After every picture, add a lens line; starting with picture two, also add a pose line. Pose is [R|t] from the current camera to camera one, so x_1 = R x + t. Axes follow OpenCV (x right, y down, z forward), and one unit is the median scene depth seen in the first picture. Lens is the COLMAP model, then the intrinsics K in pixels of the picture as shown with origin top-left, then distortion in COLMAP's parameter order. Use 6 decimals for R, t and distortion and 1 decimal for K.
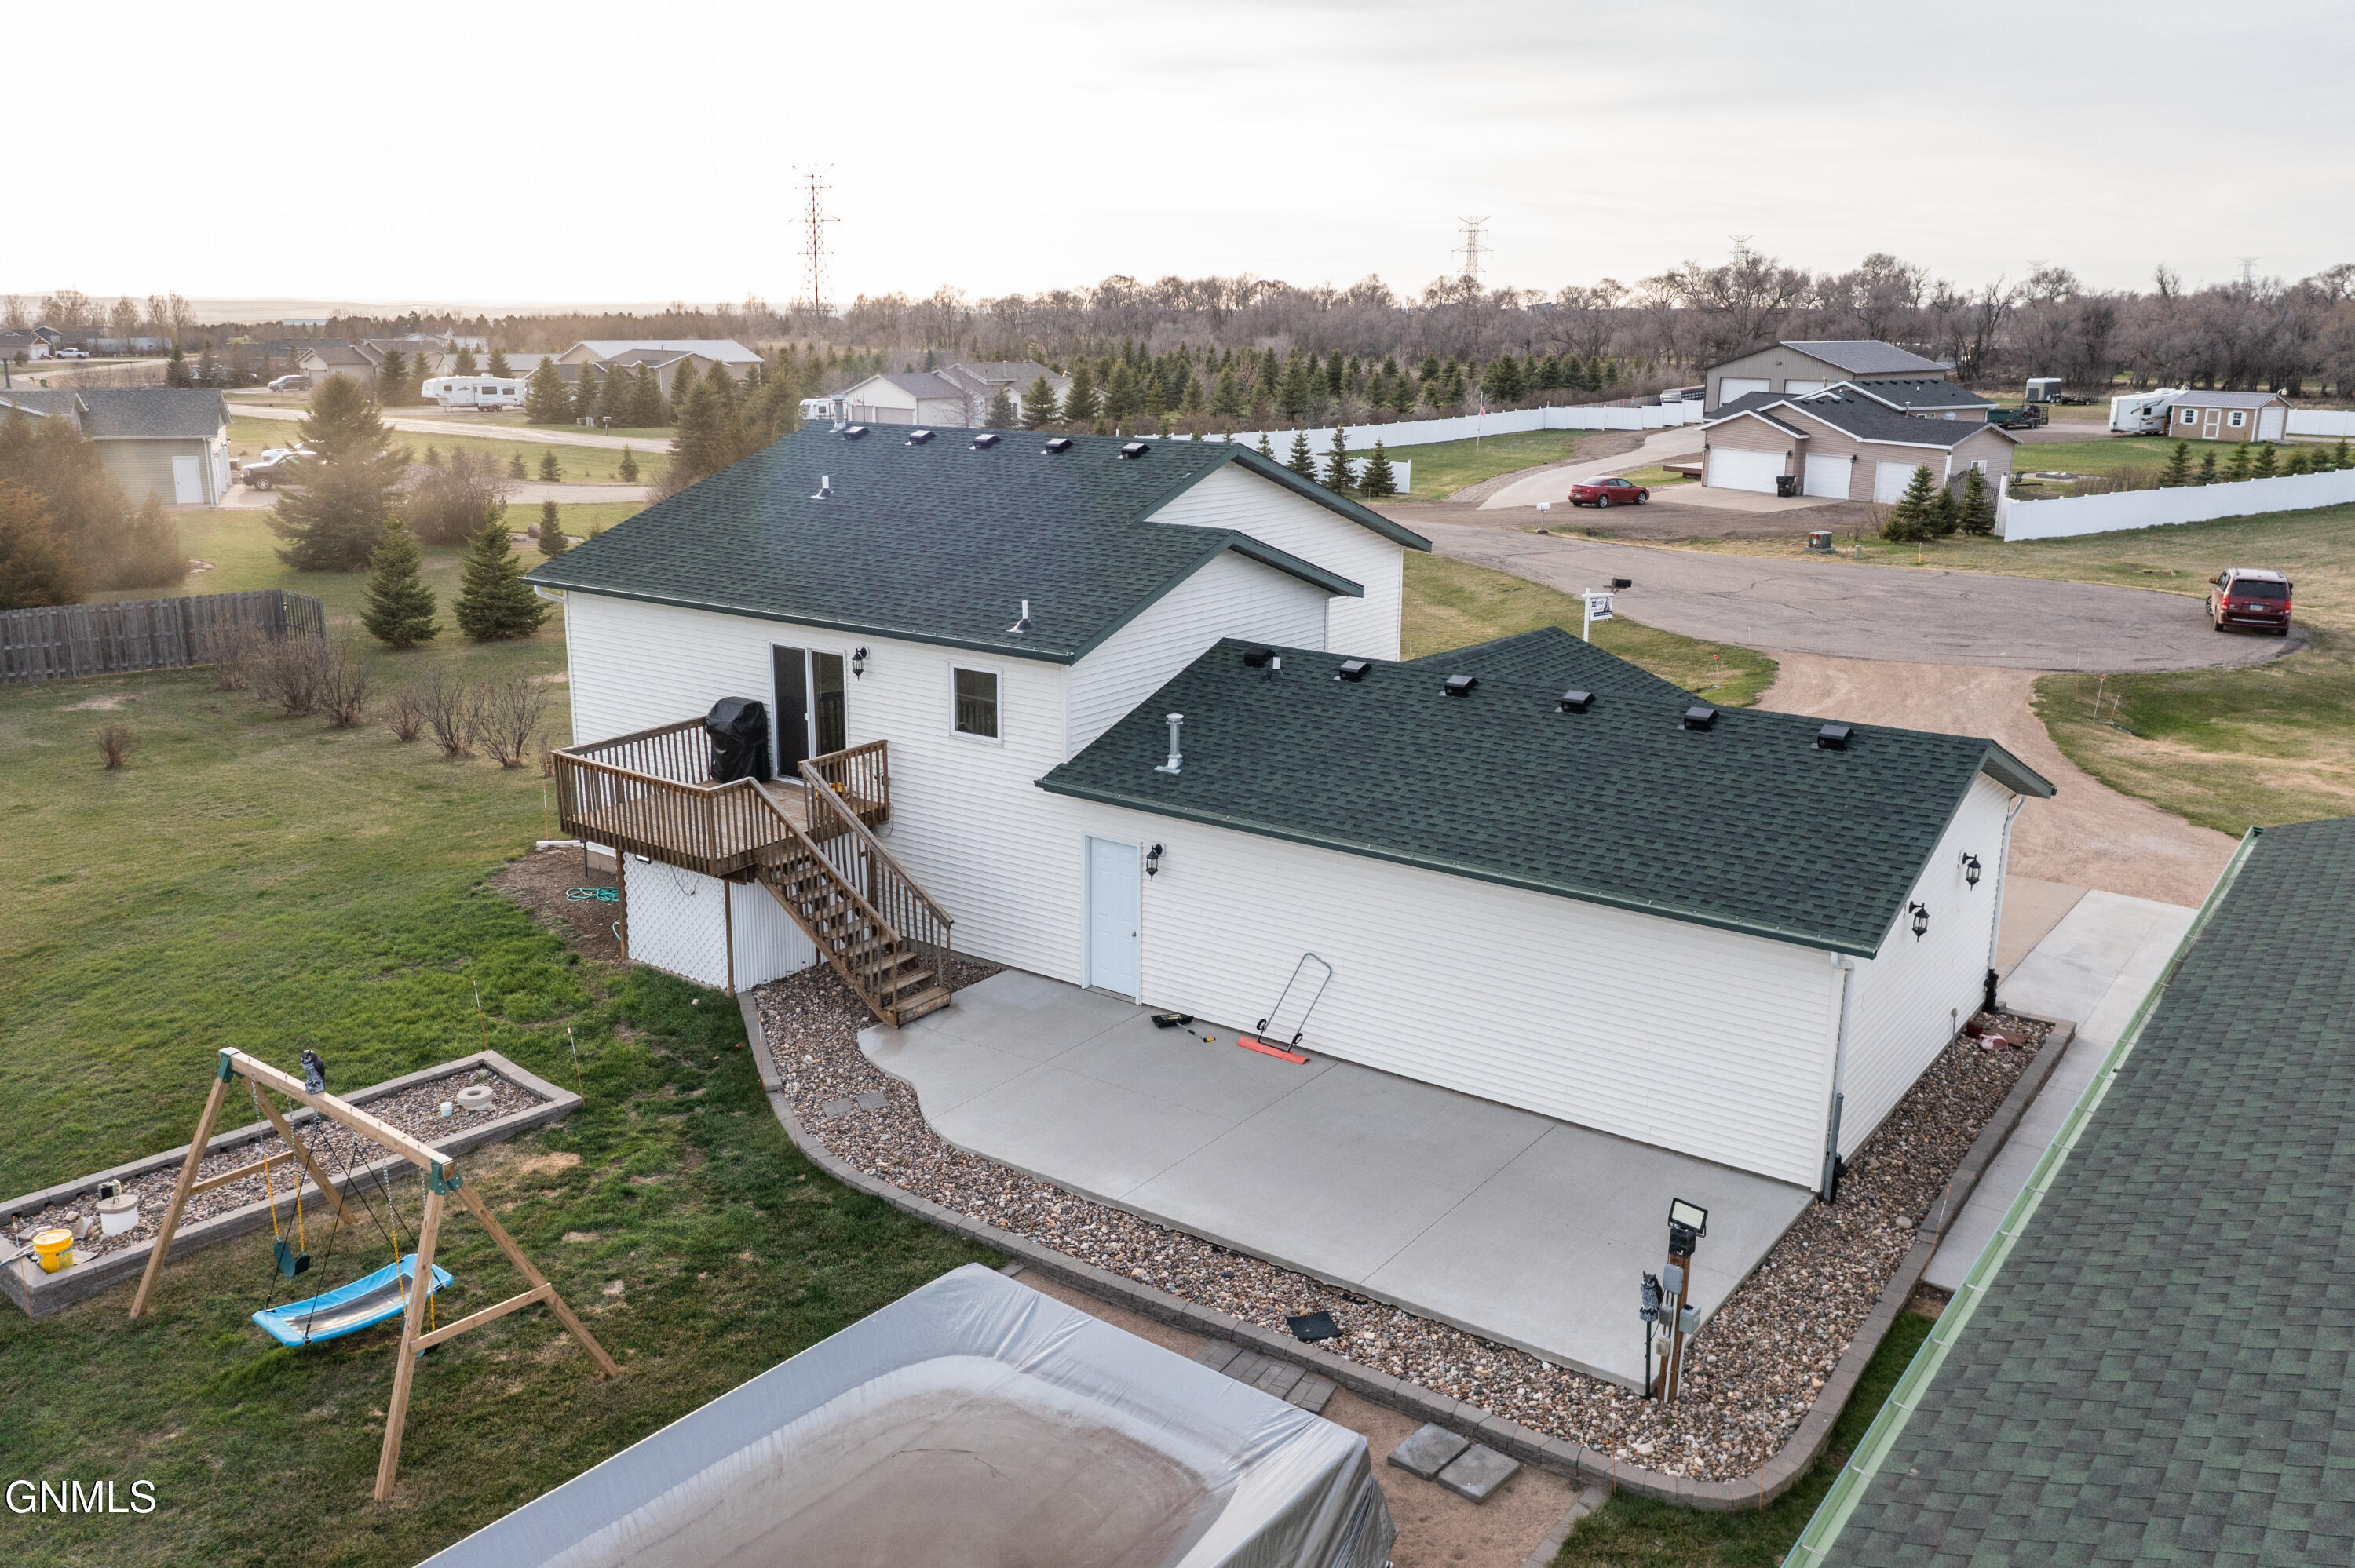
lens RADIAL K [[1861.2, 0, 1167.5], [0, 1861.2, 786.1], [0, 0, 1]] dist [-0.011383, 0.009947]
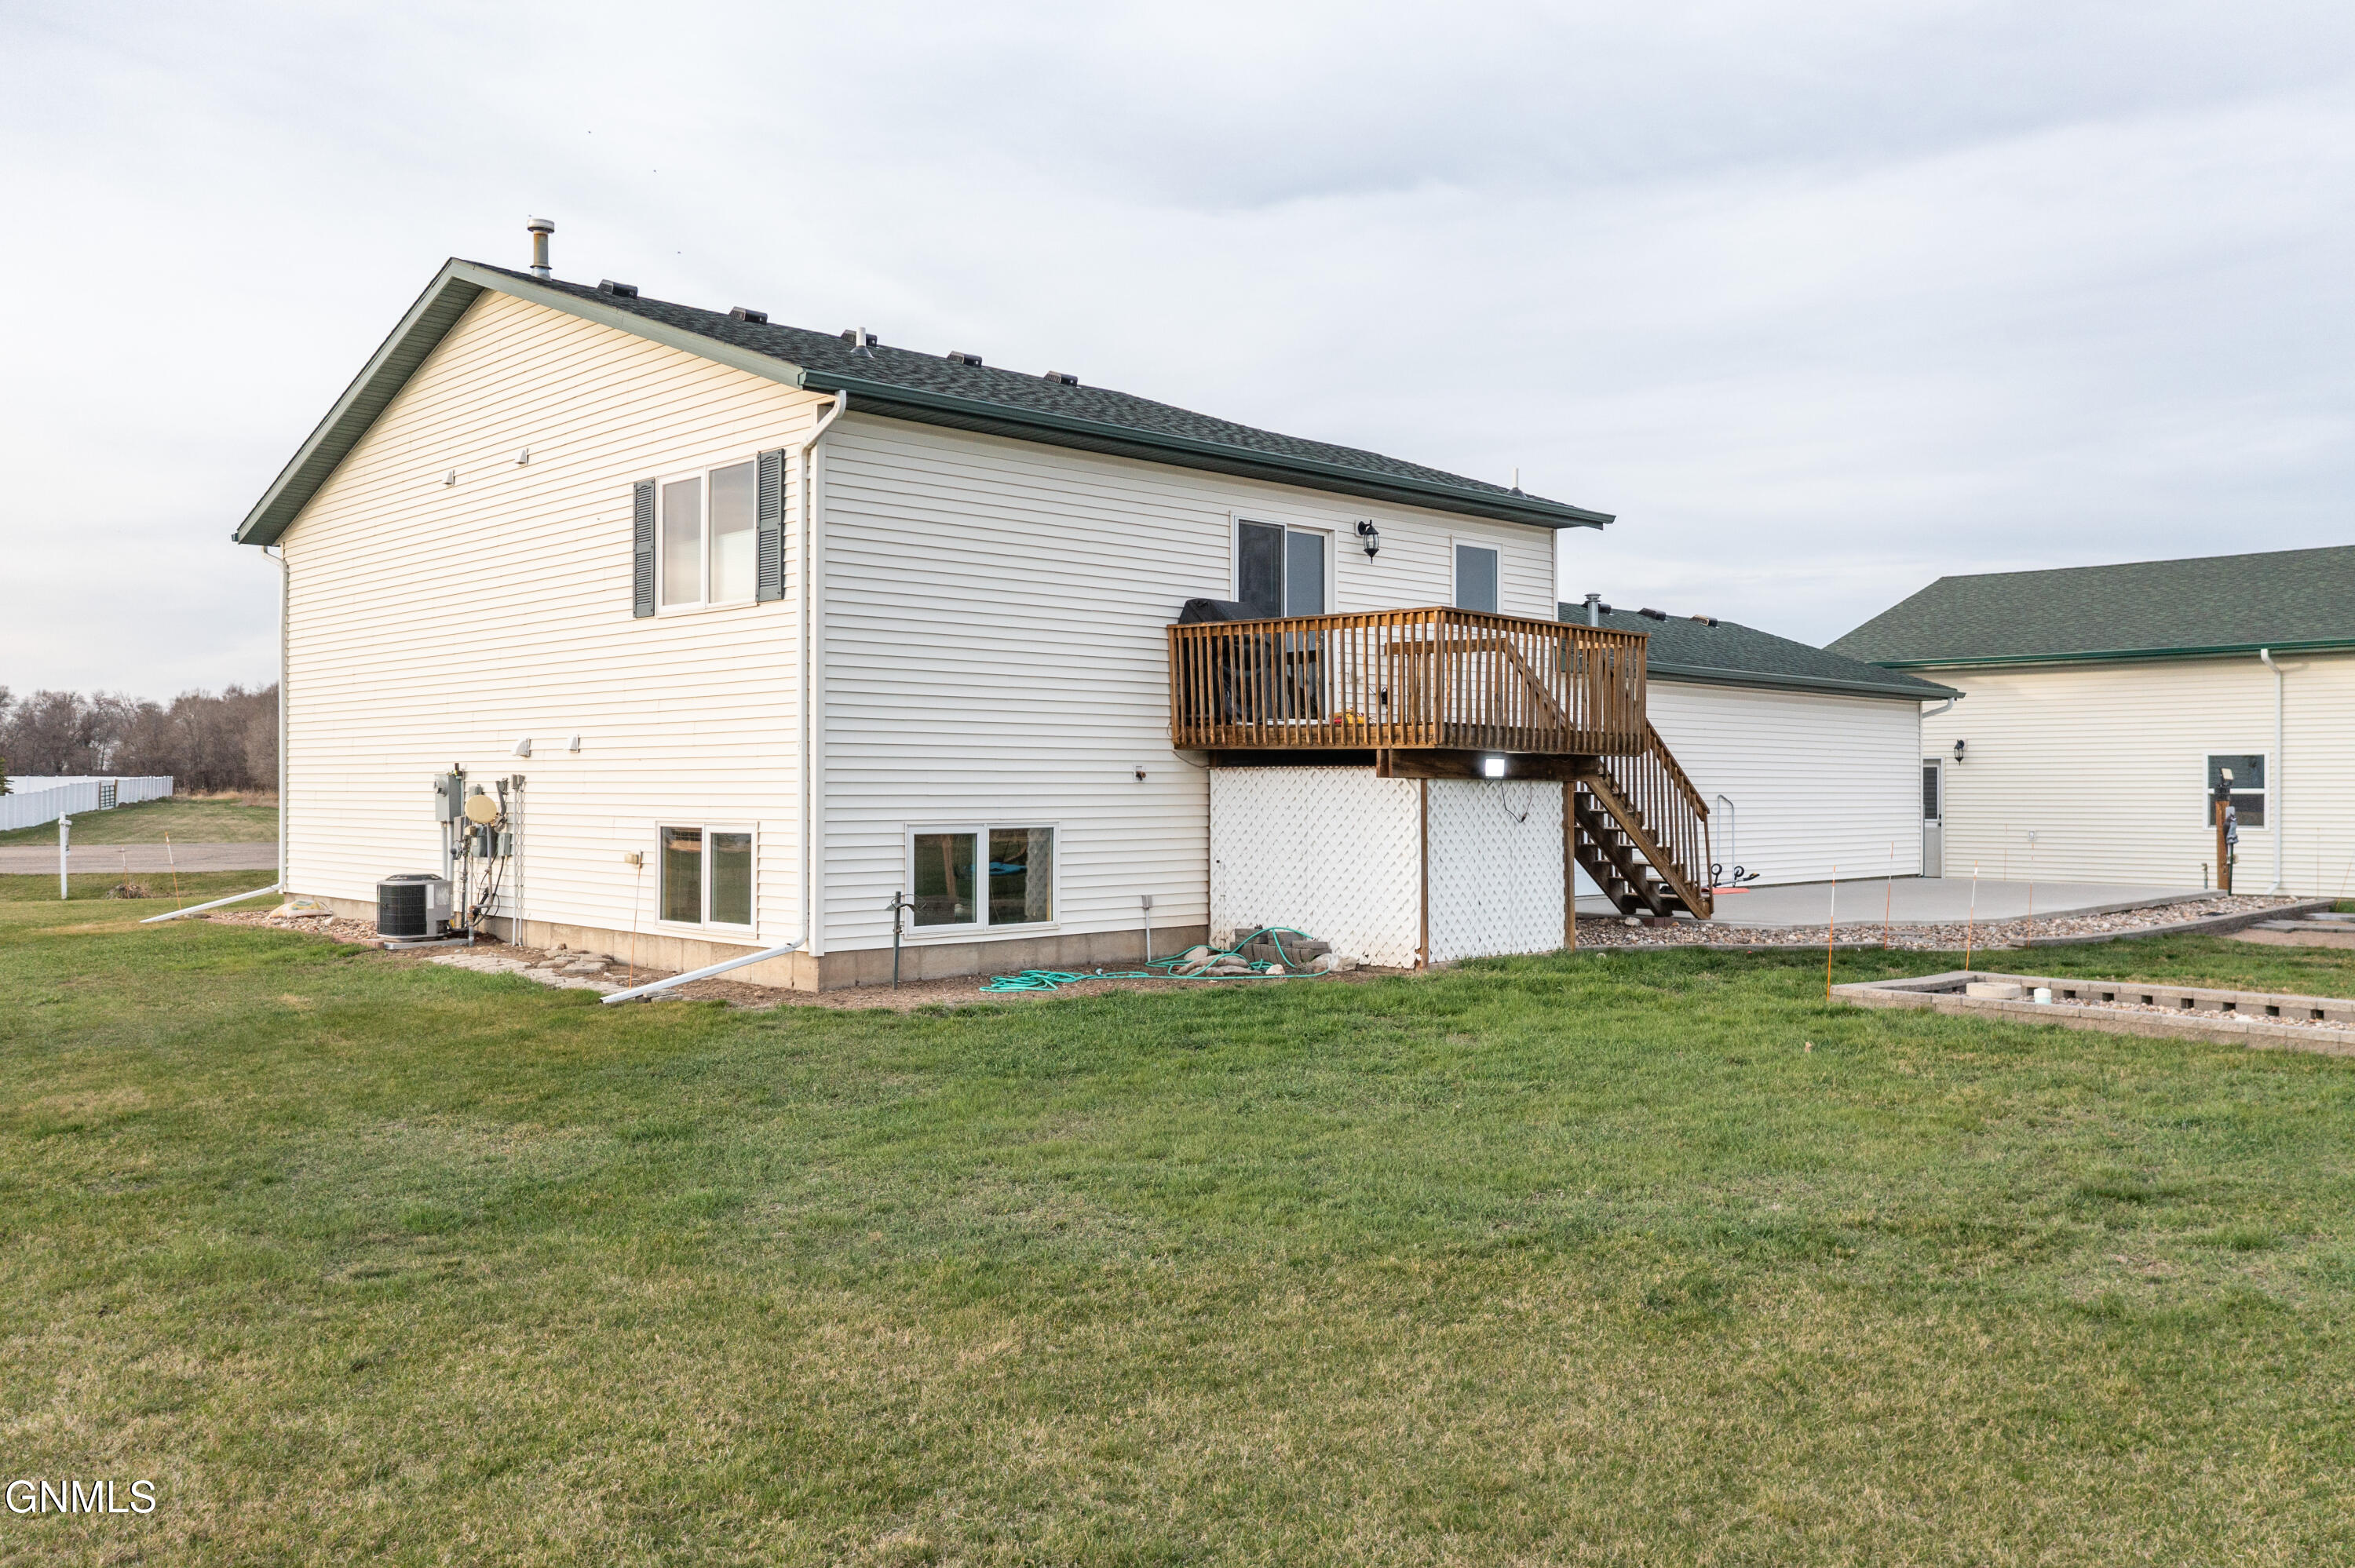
lens RADIAL K [[1861.2, 0, 1167.3], [0, 1861.2, 769.4], [0, 0, 1]] dist [-0.011383, 0.009947]
pose [[0.166183, 0.001170, 0.986094, -0.874509], [0.244161, 0.968812, -0.042297, 0.034149], [-0.955389, 0.247795, 0.160714, 0.927222]]
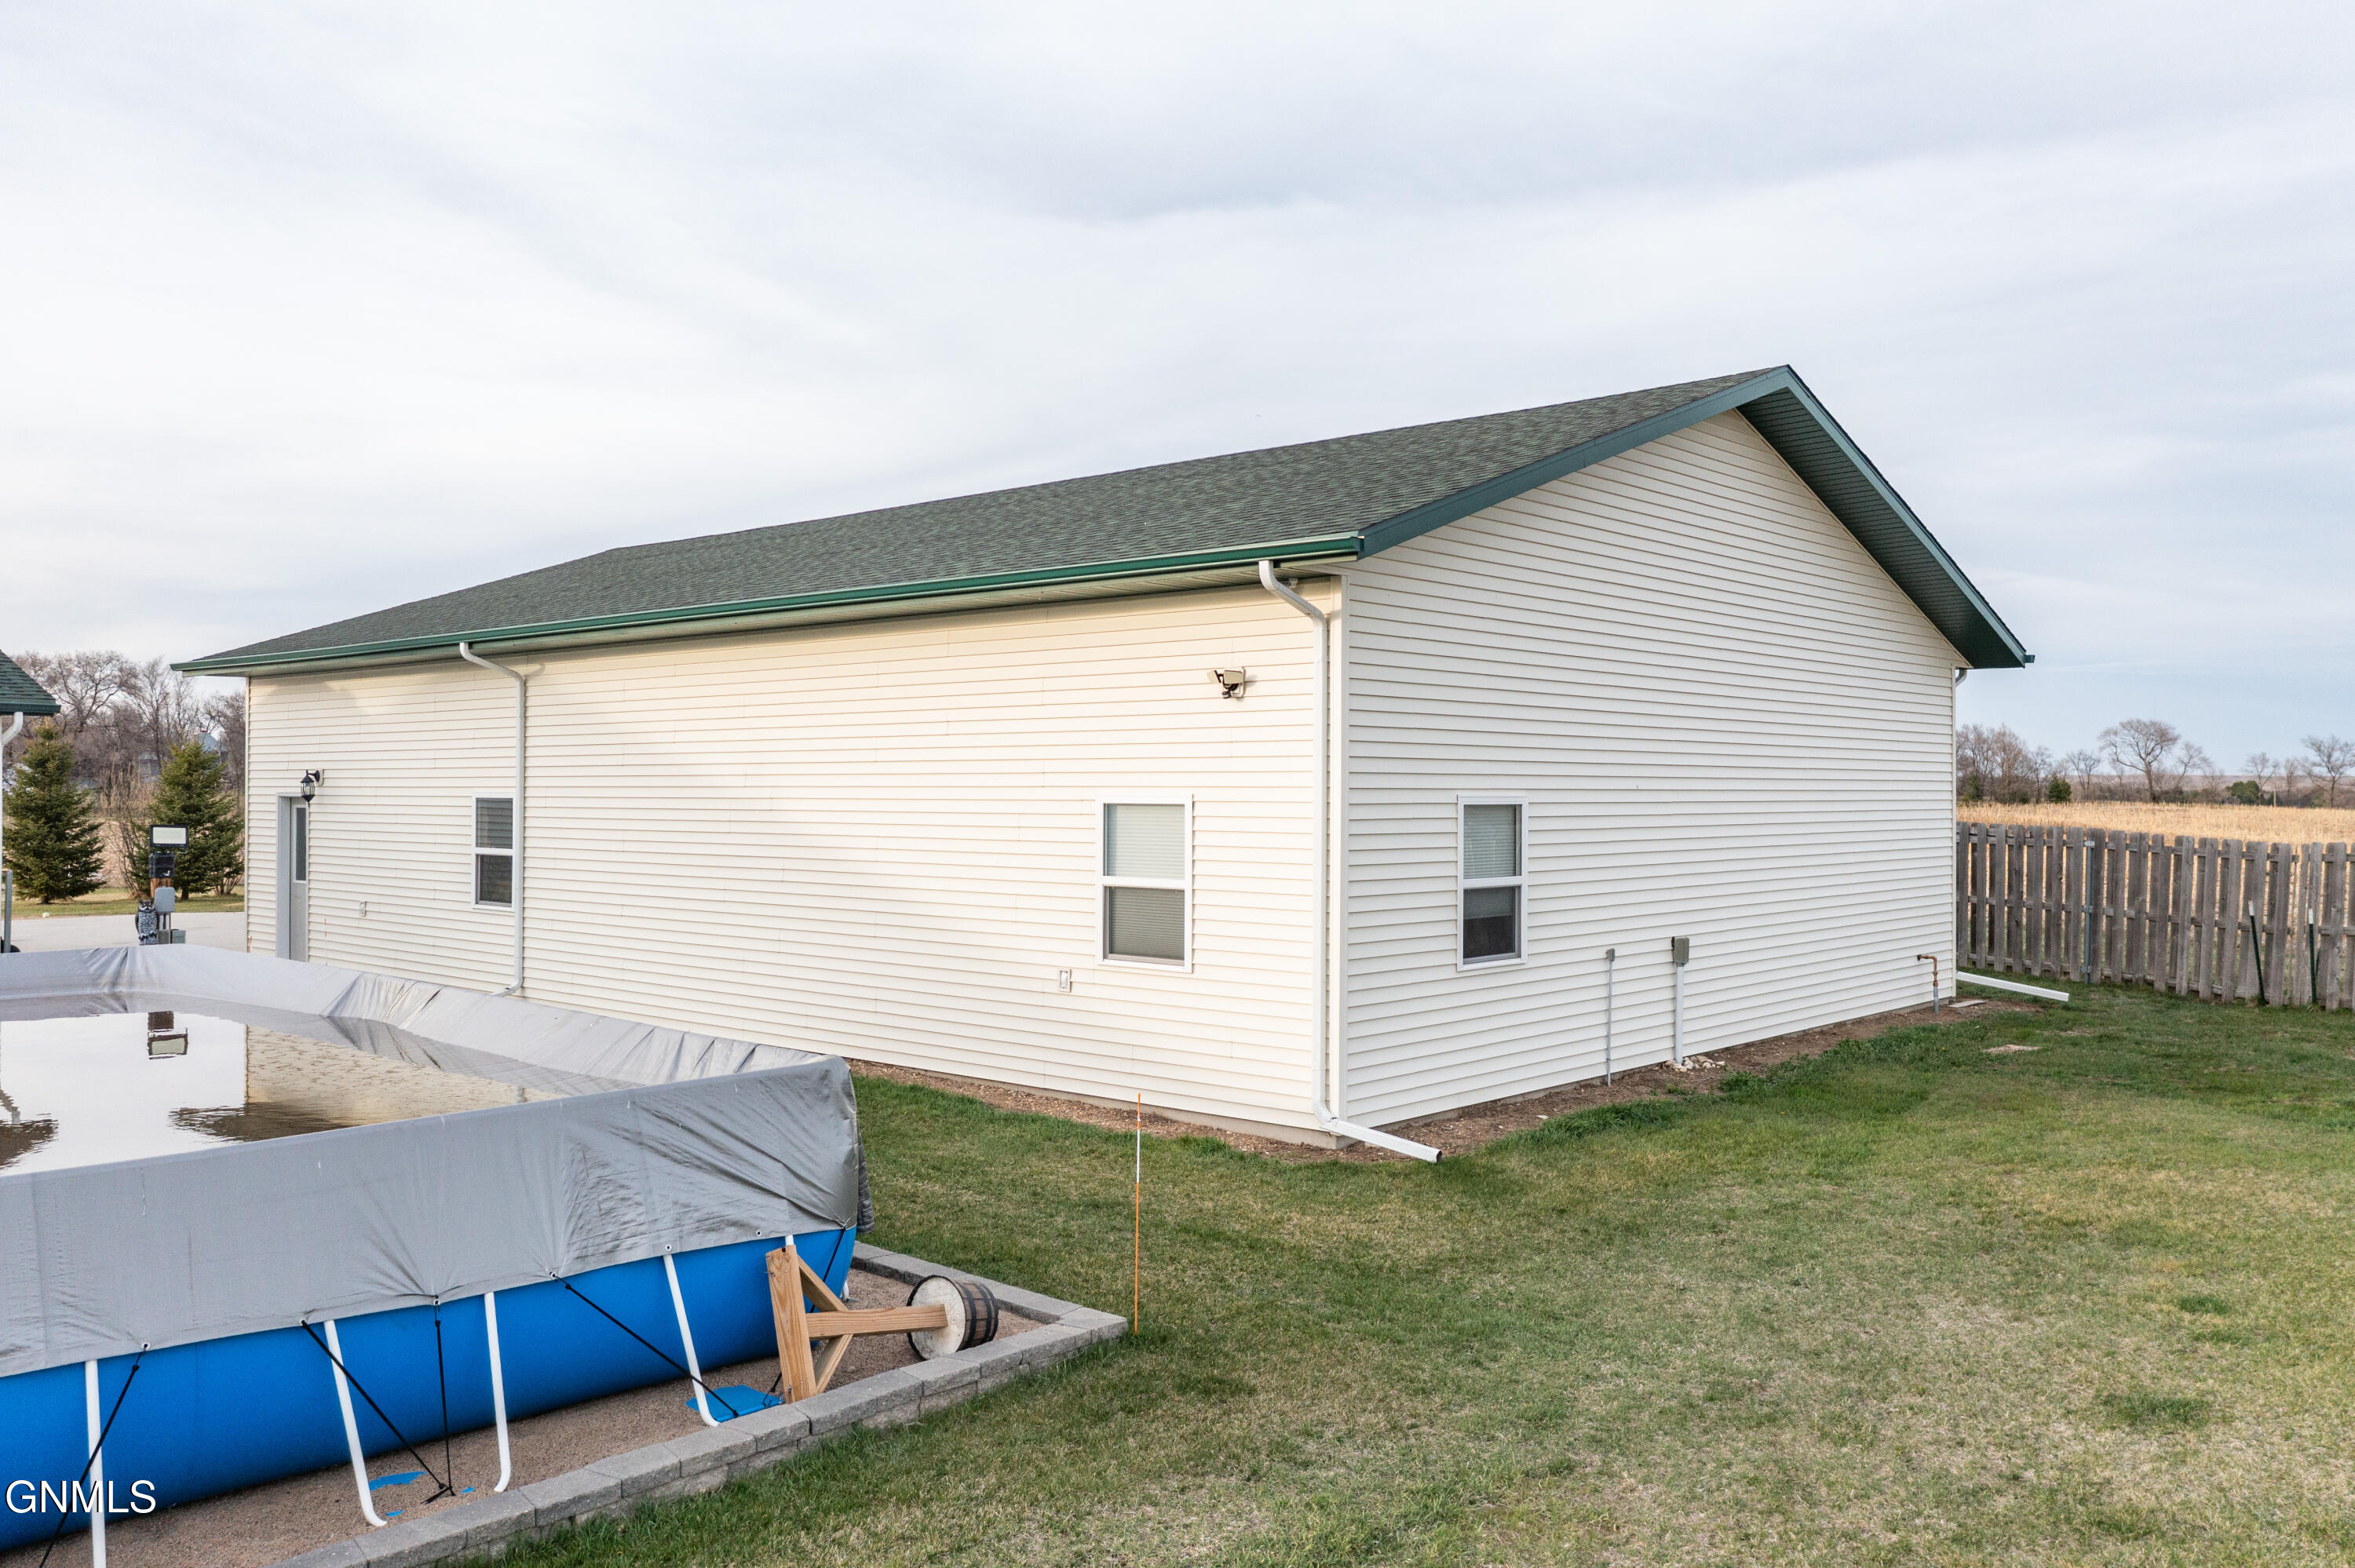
lens RADIAL K [[1861.2, 0, 1178.3], [0, 1861.2, 768.3], [0, 0, 1]] dist [-0.011383, 0.009947]
pose [[0.098261, 0.001523, 0.995160, -0.416675], [0.247355, 0.968579, -0.025906, 0.205116], [-0.963930, 0.248703, 0.094797, 0.178274]]
